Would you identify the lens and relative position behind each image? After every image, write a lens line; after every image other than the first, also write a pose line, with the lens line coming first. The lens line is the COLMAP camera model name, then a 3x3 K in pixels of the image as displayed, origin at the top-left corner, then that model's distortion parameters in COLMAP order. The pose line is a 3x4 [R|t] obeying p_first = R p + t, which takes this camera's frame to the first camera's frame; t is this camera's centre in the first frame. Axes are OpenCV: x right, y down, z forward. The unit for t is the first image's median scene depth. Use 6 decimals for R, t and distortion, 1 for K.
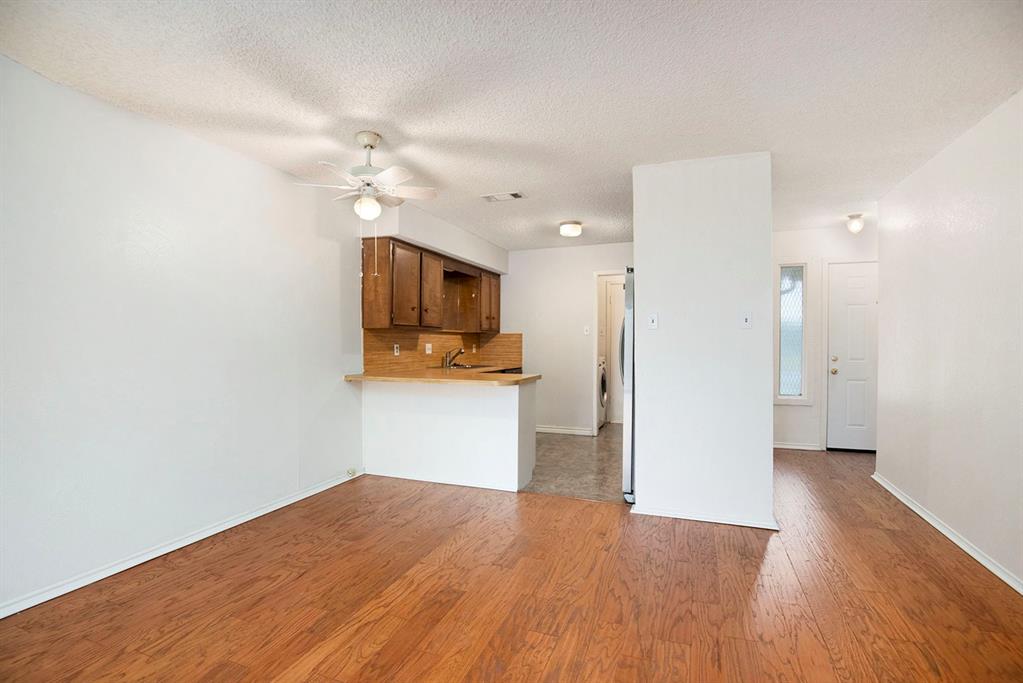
lens RADIAL K [[481.9, 0, 505.7], [0, 481.9, 349.5], [0, 0, 1]] dist [-0.012544, -0.012381]
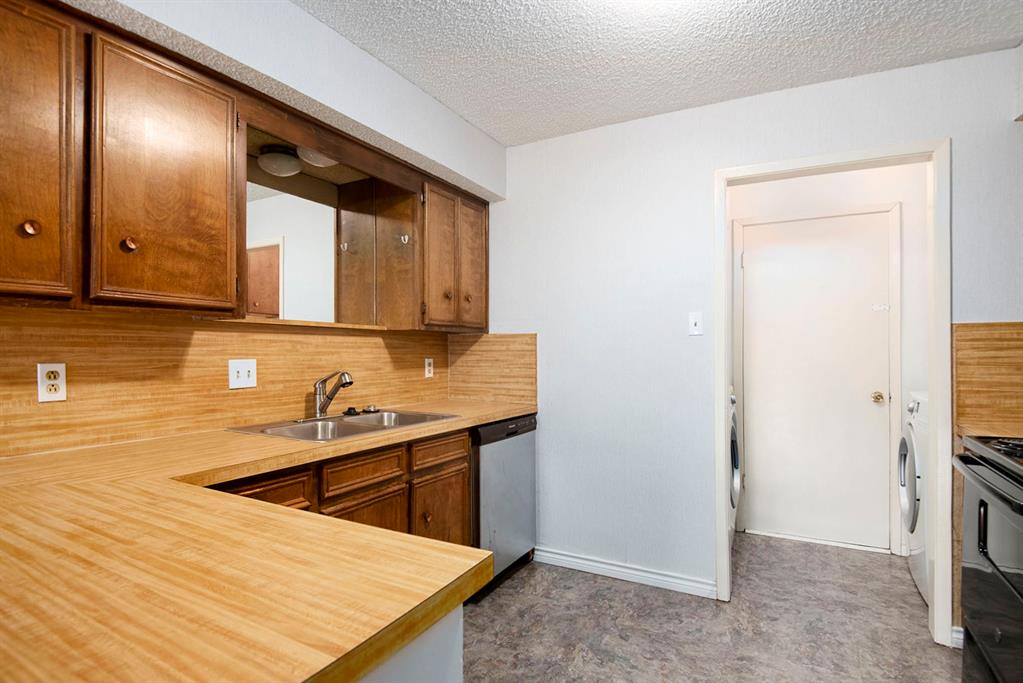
lens RADIAL K [[519.8, 0, 509.9], [0, 519.8, 341.9], [0, 0, 1]] dist [-0.019216, -0.007387]
pose [[0.991561, -0.004657, -0.129558, 0.095607], [0.000369, 0.999452, -0.033103, -0.013714], [0.129641, 0.032776, 0.991019, 0.729220]]
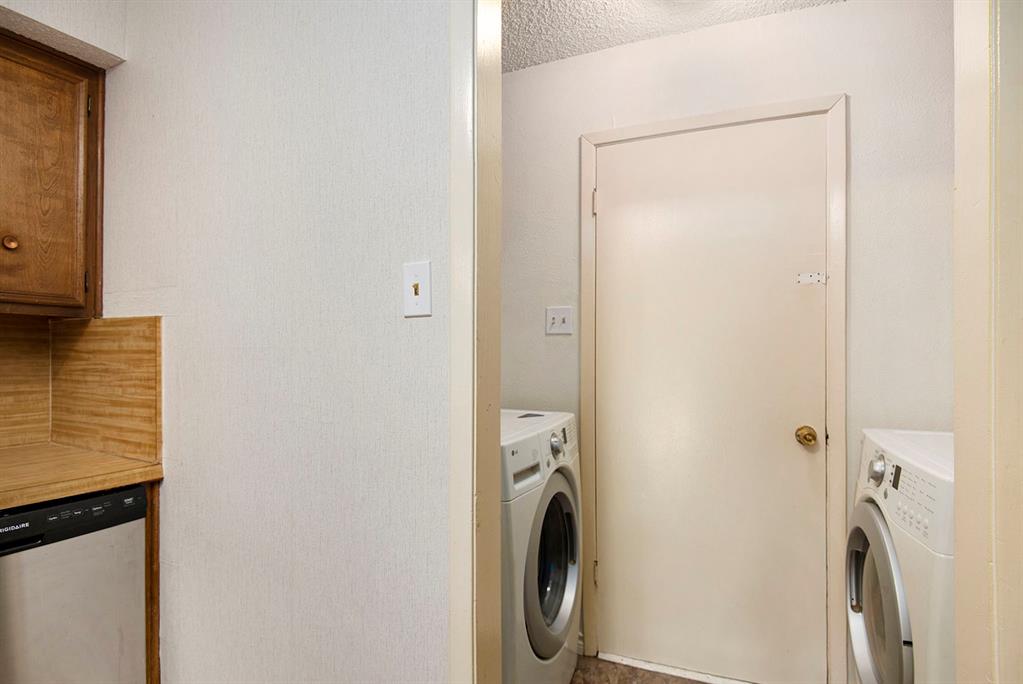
lens RADIAL K [[481.9, 0, 534.6], [0, 481.9, 340.2], [0, 0, 1]] dist [-0.012544, -0.012381]
pose [[0.999941, 0.004221, 0.010028, 0.261665], [-0.003762, 0.998964, -0.045358, -0.018917], [-0.010209, 0.045318, 0.998920, 1.069545]]
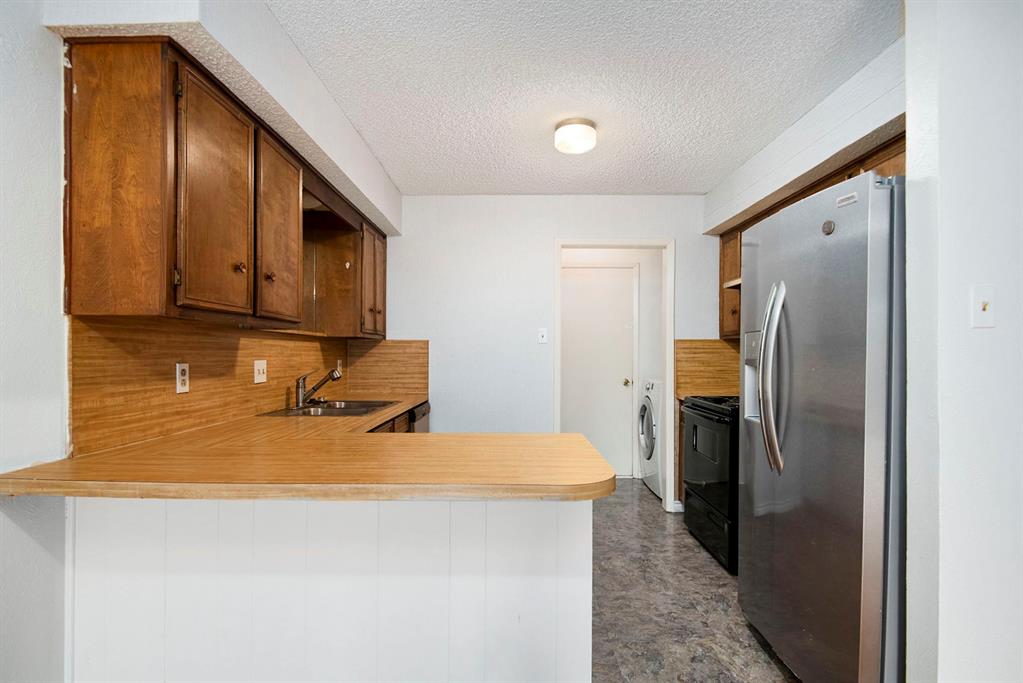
lens RADIAL K [[519.8, 0, 507.7], [0, 519.8, 348.9], [0, 0, 1]] dist [-0.019216, -0.007387]
pose [[0.932212, 0.002646, 0.361903, -0.135455], [0.006079, 0.999718, -0.022968, -0.011294], [-0.361862, 0.023611, 0.931933, 0.532044]]
